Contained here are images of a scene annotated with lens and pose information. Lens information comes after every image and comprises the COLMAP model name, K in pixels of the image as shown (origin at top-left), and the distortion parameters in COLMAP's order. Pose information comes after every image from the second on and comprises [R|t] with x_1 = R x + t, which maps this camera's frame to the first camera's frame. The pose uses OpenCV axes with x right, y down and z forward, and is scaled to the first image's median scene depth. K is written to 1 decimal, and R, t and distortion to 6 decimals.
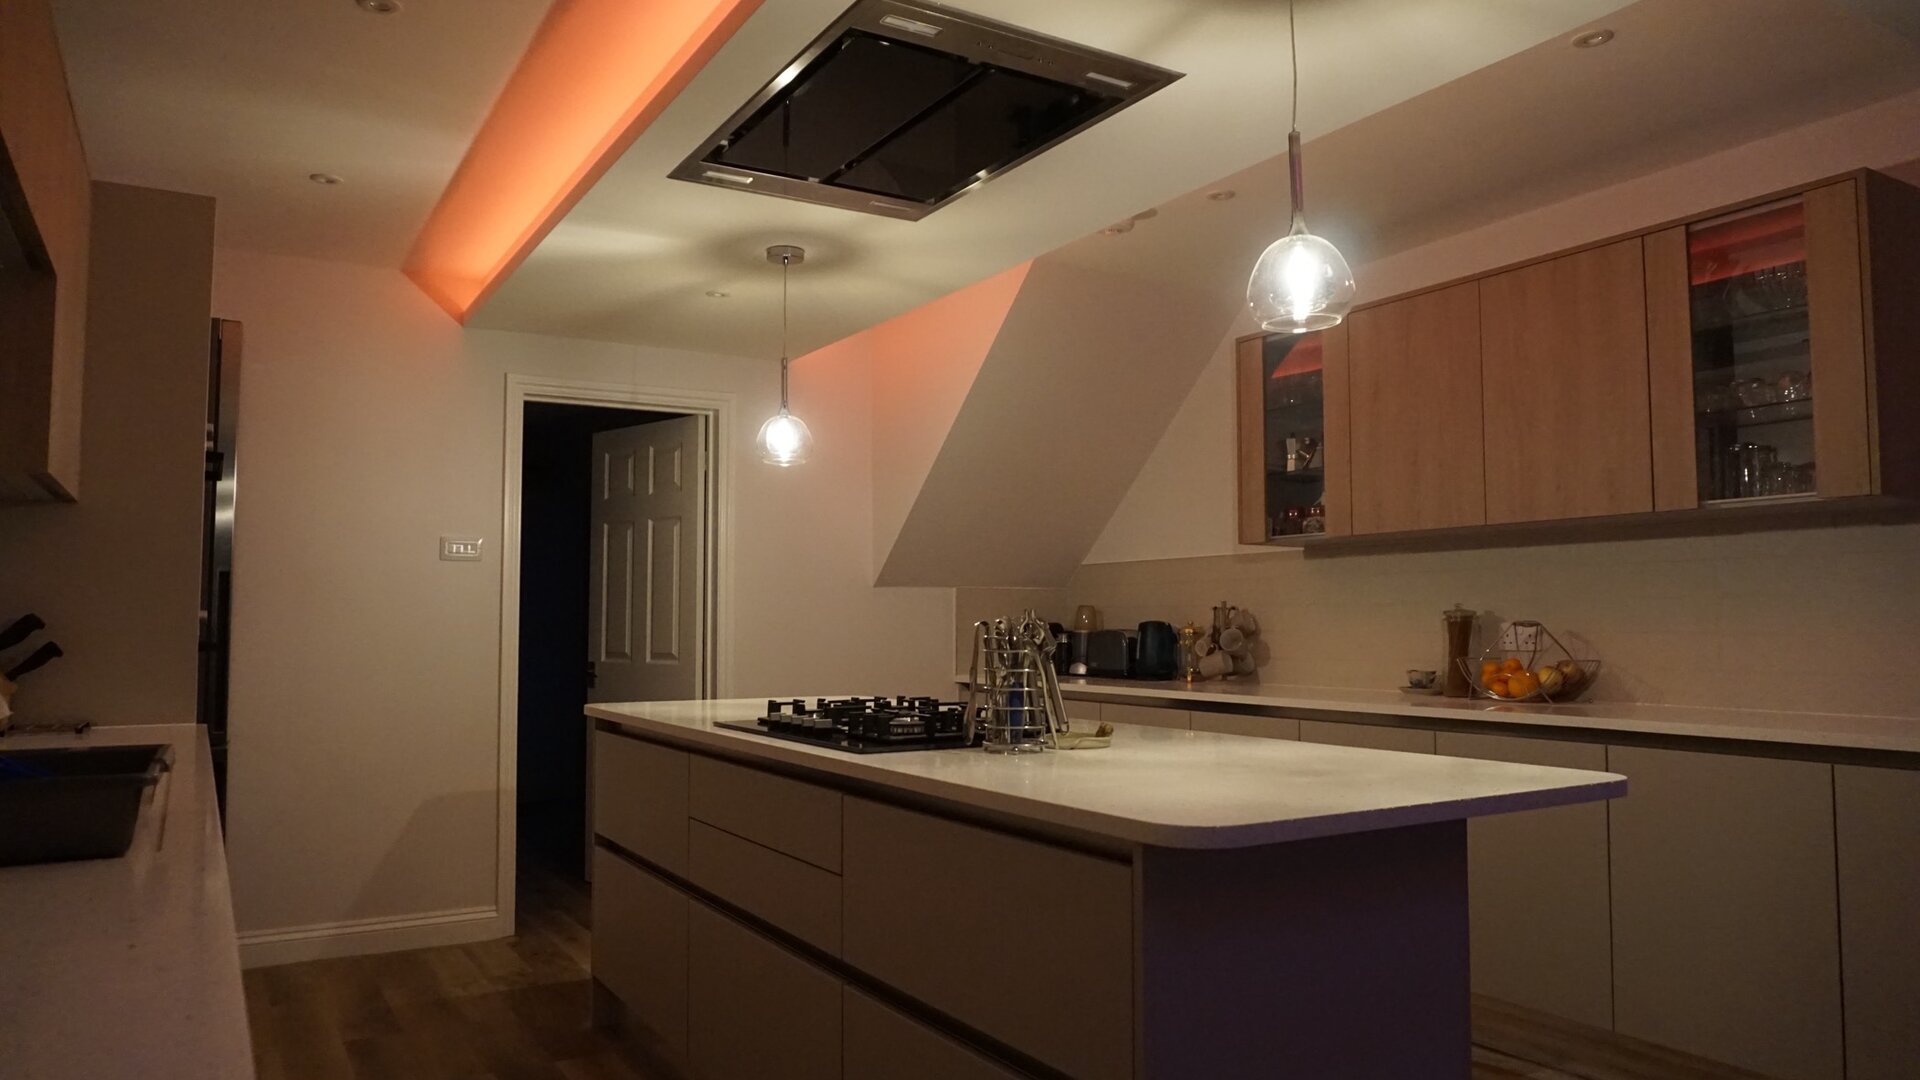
lens RADIAL K [[1279.4, 0, 960.0], [0, 1279.4, 540.0], [0, 0, 1]] dist [-0.052435, 0.033760]
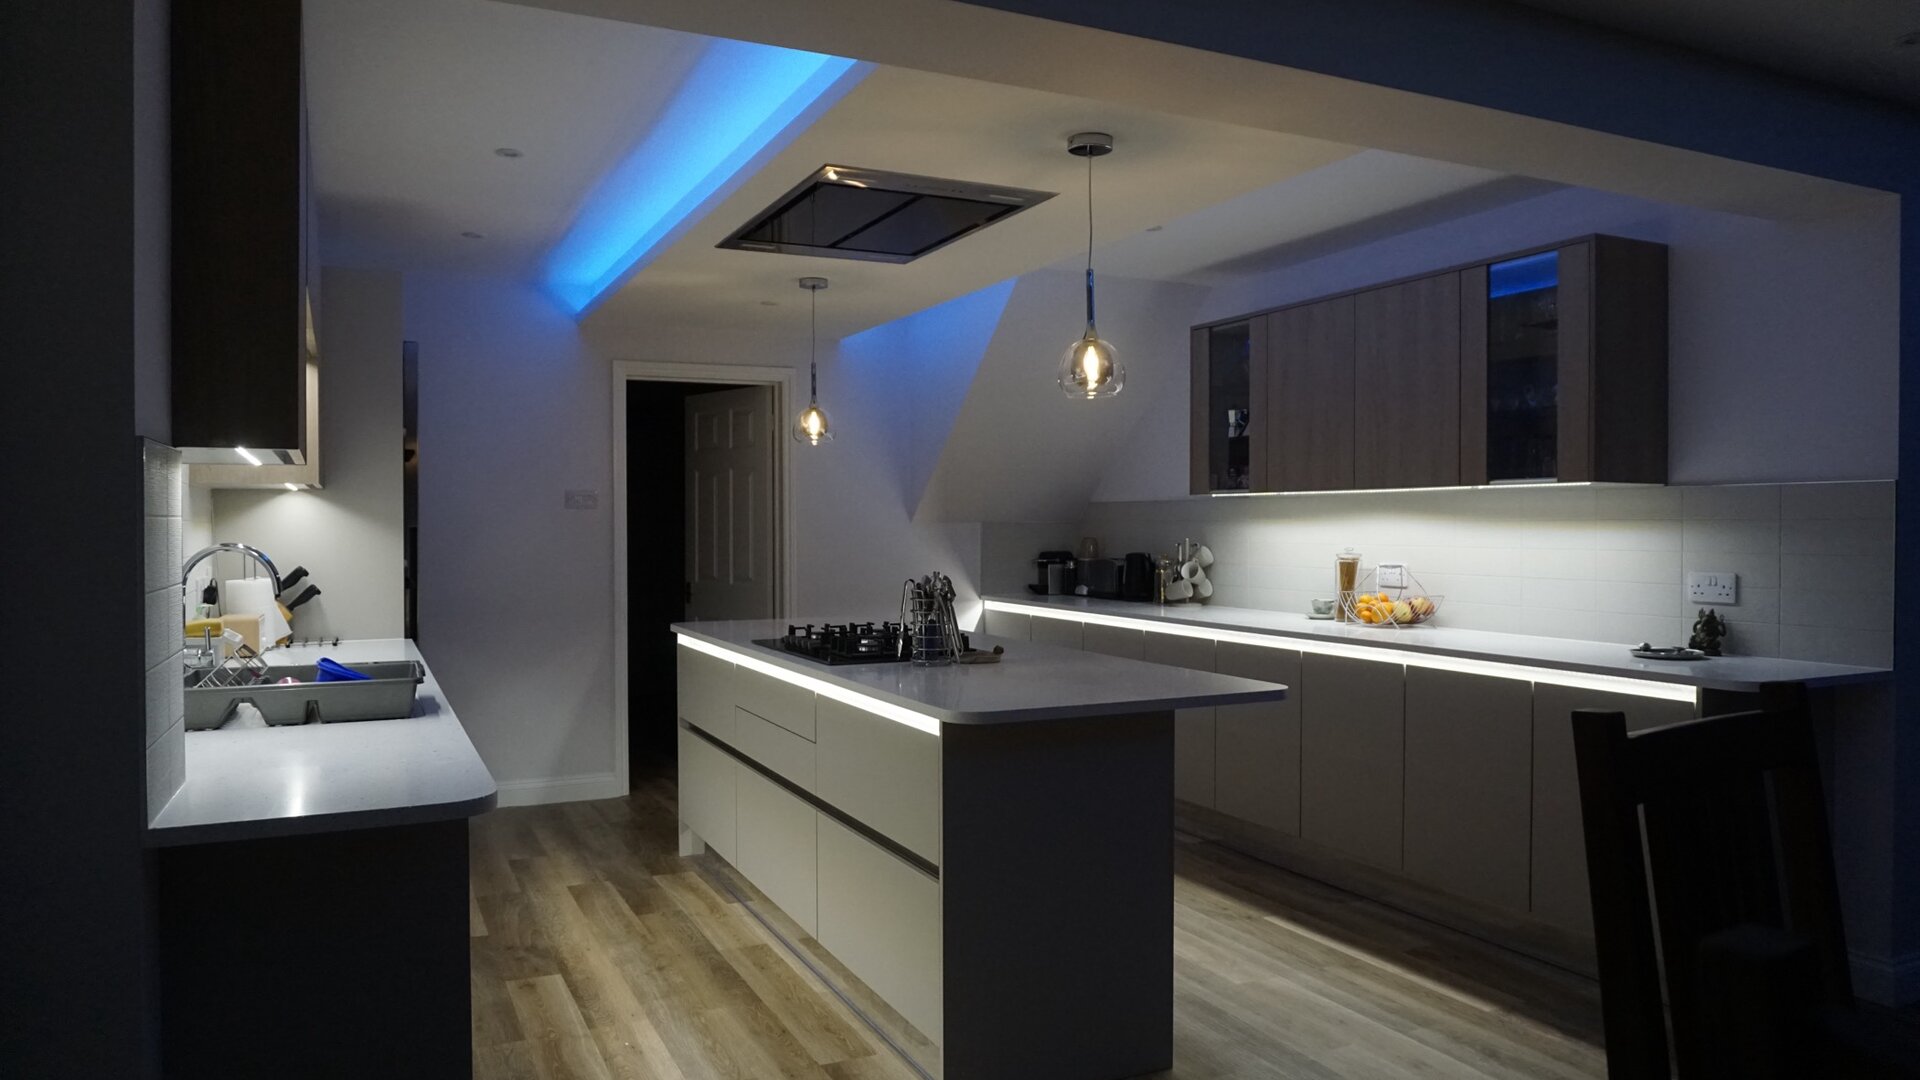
lens RADIAL K [[1279.4, 0, 960.0], [0, 1279.4, 540.0], [0, 0, 1]] dist [-0.052435, 0.033760]
pose [[0.995716, 0.001225, -0.092461, 0.128286], [0.006054, 0.996903, 0.078404, -0.059997], [0.092271, -0.078627, 0.992625, -0.294171]]
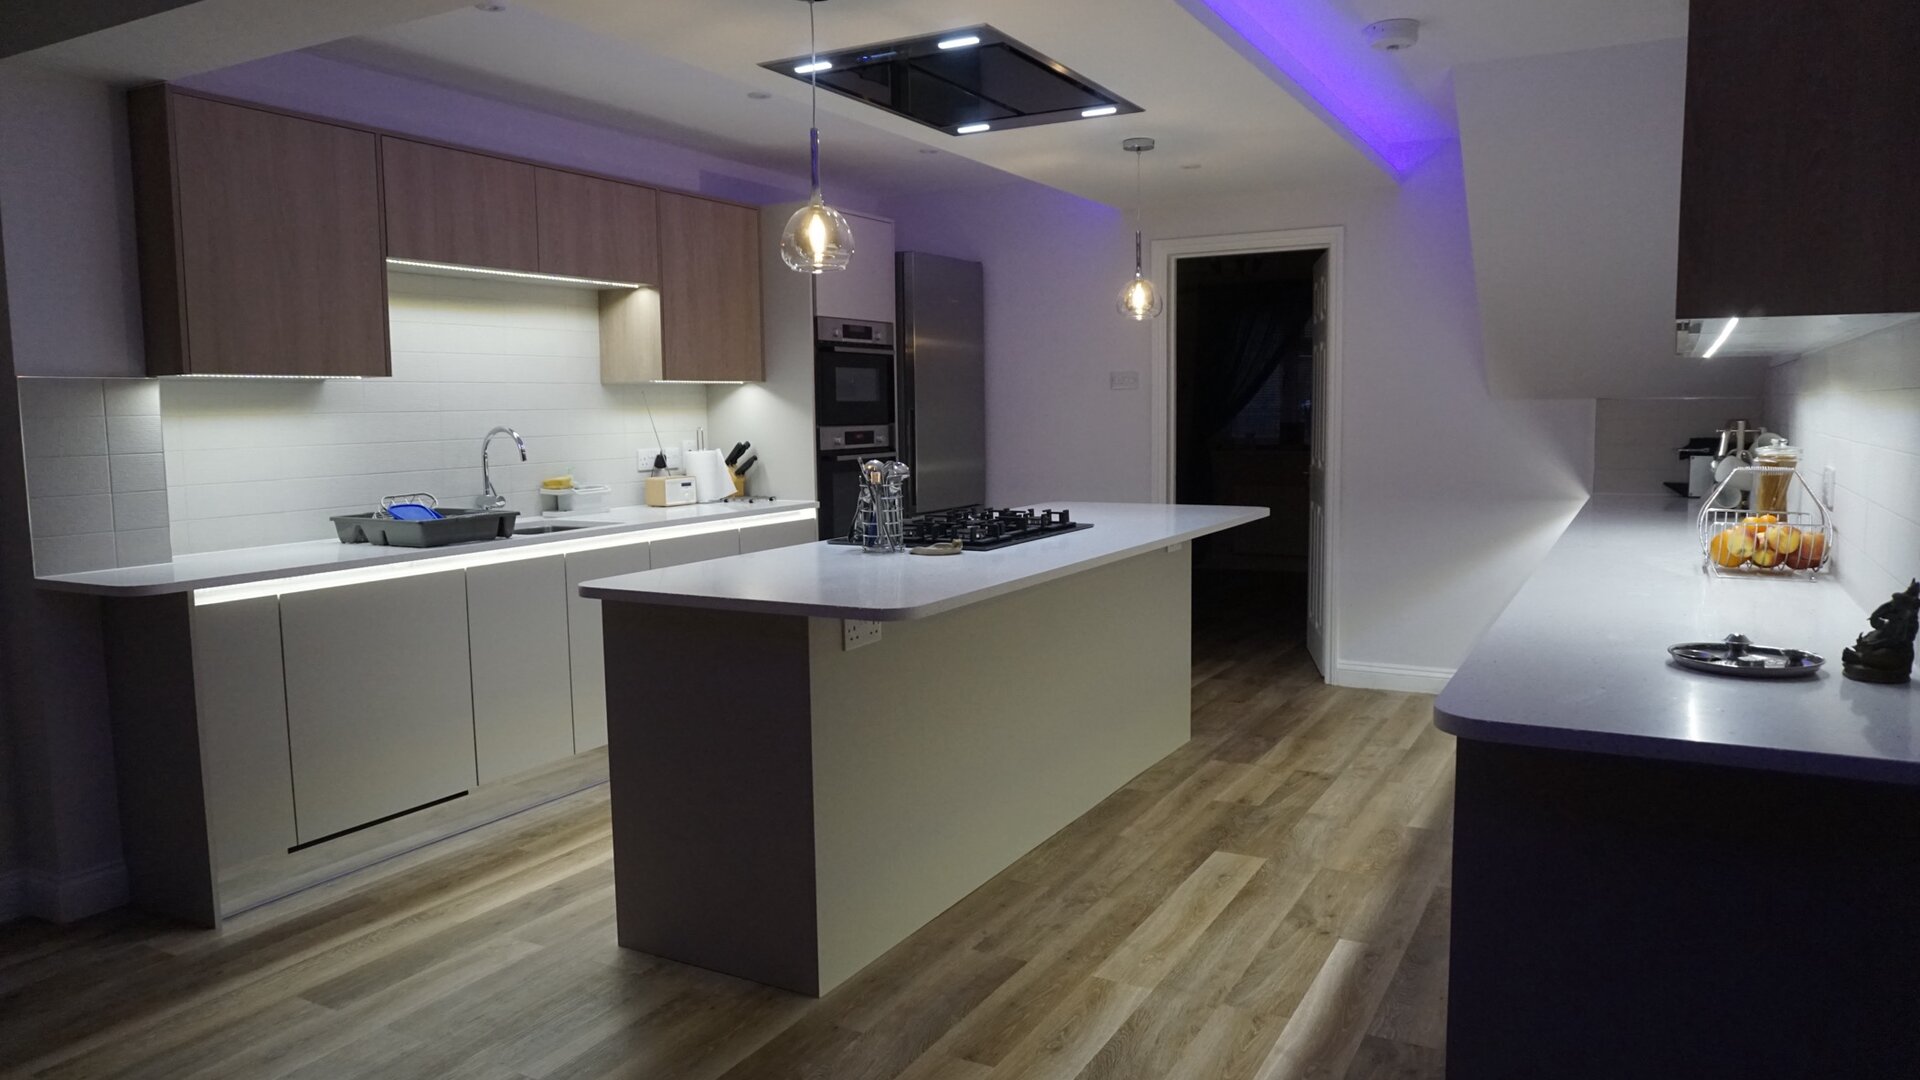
lens RADIAL K [[1279.4, 0, 960.0], [0, 1279.4, 540.0], [0, 0, 1]] dist [-0.052435, 0.033760]
pose [[0.498989, 0.083947, -0.862533, 0.816906], [0.070785, 0.988023, 0.137111, -0.027912], [0.863713, -0.129471, 0.487070, 0.204714]]
